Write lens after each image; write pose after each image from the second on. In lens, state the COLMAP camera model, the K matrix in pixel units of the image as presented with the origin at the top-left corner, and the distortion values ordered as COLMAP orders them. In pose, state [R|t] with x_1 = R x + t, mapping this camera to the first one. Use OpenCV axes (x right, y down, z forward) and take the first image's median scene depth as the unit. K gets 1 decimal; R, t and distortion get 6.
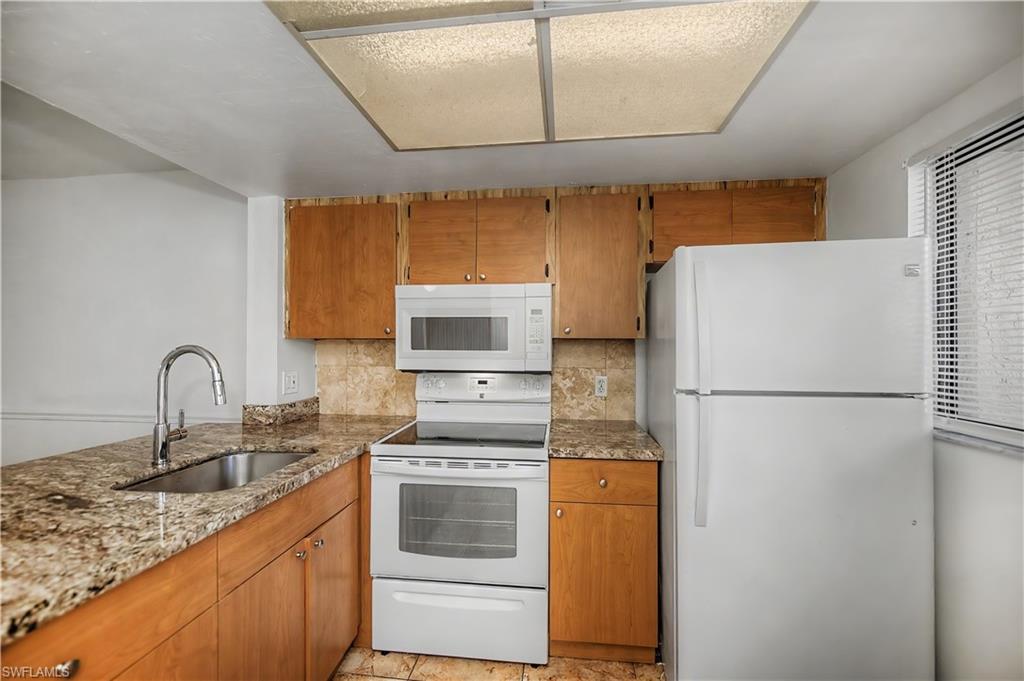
lens RADIAL K [[416.4, 0, 511.2], [0, 416.4, 337.1], [0, 0, 1]] dist [0.011161, -0.006231]
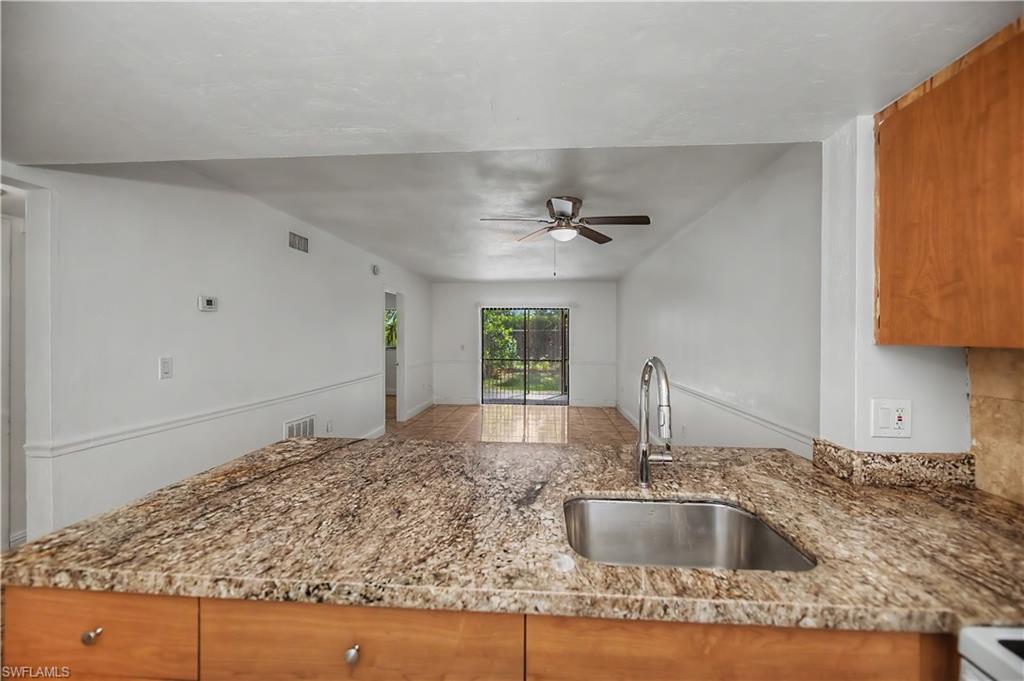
lens RADIAL K [[406.1, 0, 514.4], [0, 406.1, 338.1], [0, 0, 1]] dist [-0.002075, -0.000440]
pose [[0.057072, 0.004716, -0.998359, 0.028187], [0.015021, 0.999872, 0.005582, -0.033904], [0.998257, -0.015315, 0.056994, 0.859138]]
